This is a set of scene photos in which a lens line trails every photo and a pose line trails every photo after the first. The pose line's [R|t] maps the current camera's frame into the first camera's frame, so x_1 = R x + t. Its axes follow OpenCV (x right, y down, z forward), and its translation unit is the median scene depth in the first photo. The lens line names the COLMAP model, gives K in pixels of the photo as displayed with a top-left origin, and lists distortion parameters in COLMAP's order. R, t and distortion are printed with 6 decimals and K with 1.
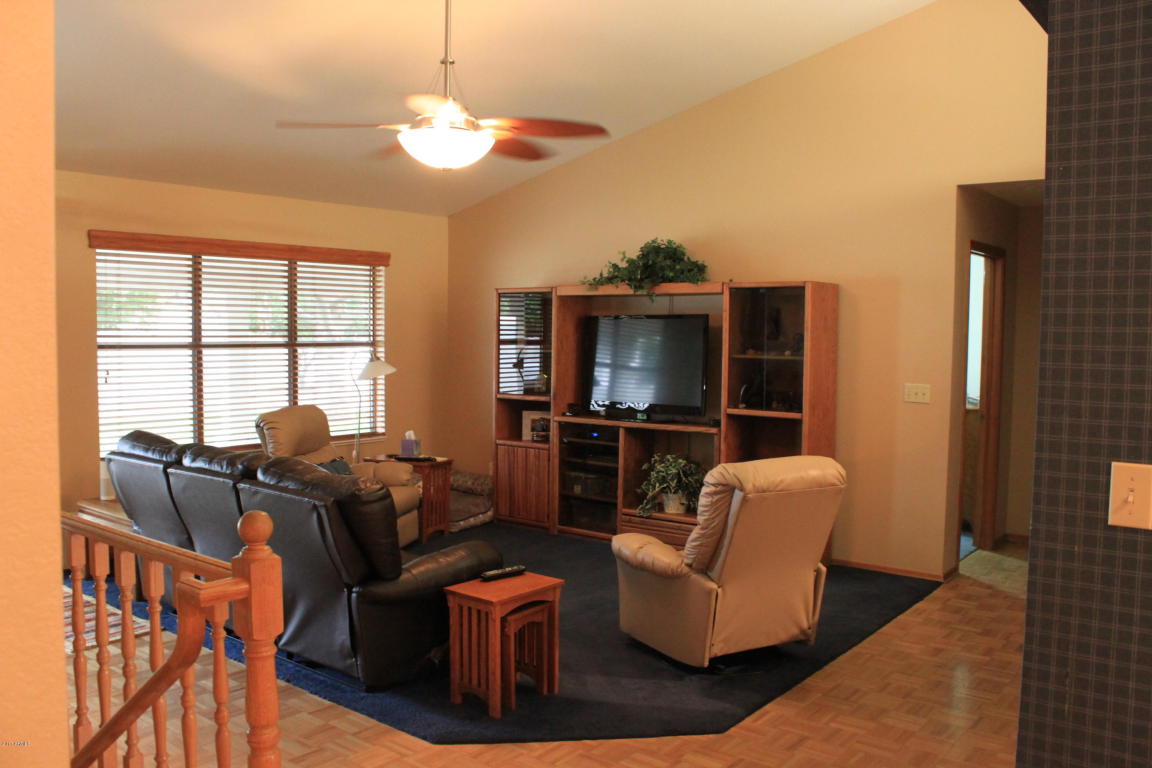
lens RADIAL K [[956.4, 0, 576.0], [0, 956.4, 384.0], [0, 0, 1]] dist [-0.103080, 0.006647]
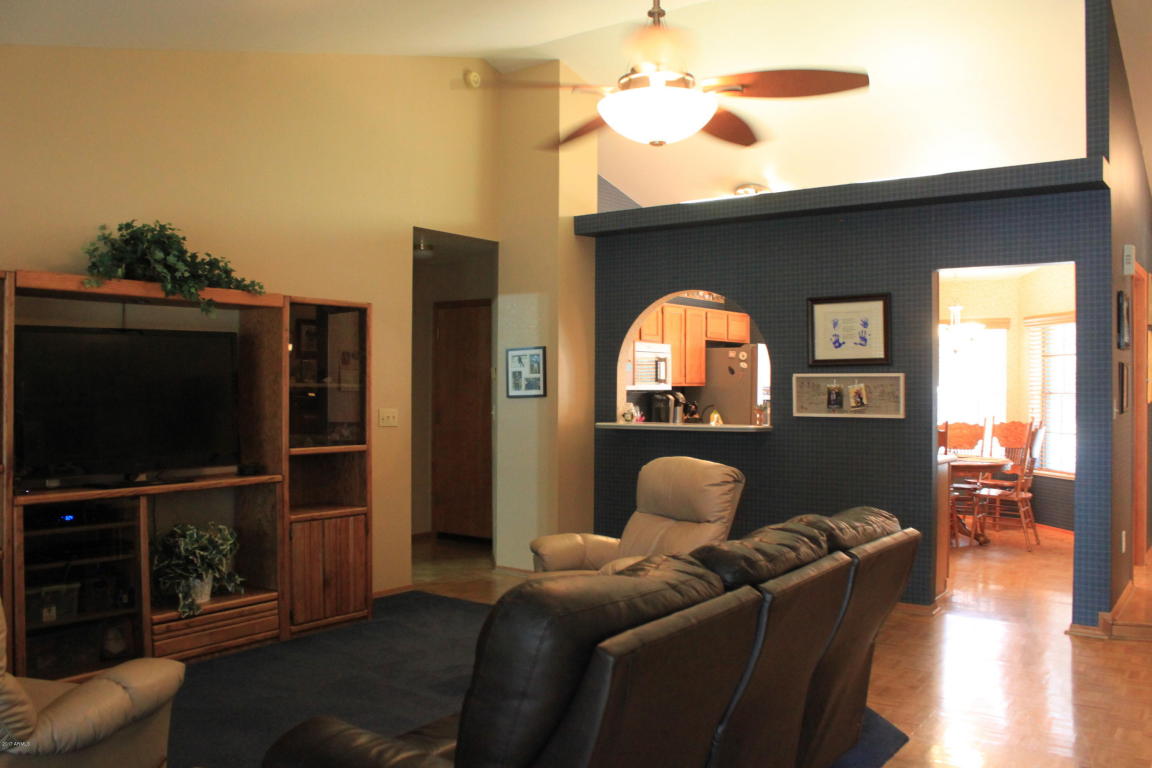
lens RADIAL K [[956.4, 0, 576.0], [0, 956.4, 384.0], [0, 0, 1]] dist [-0.103080, 0.006647]
pose [[-0.027452, -0.014249, 0.999522, -0.660603], [0.043038, 0.998954, 0.015423, -0.032254], [-0.998696, 0.043441, -0.026810, 0.774458]]
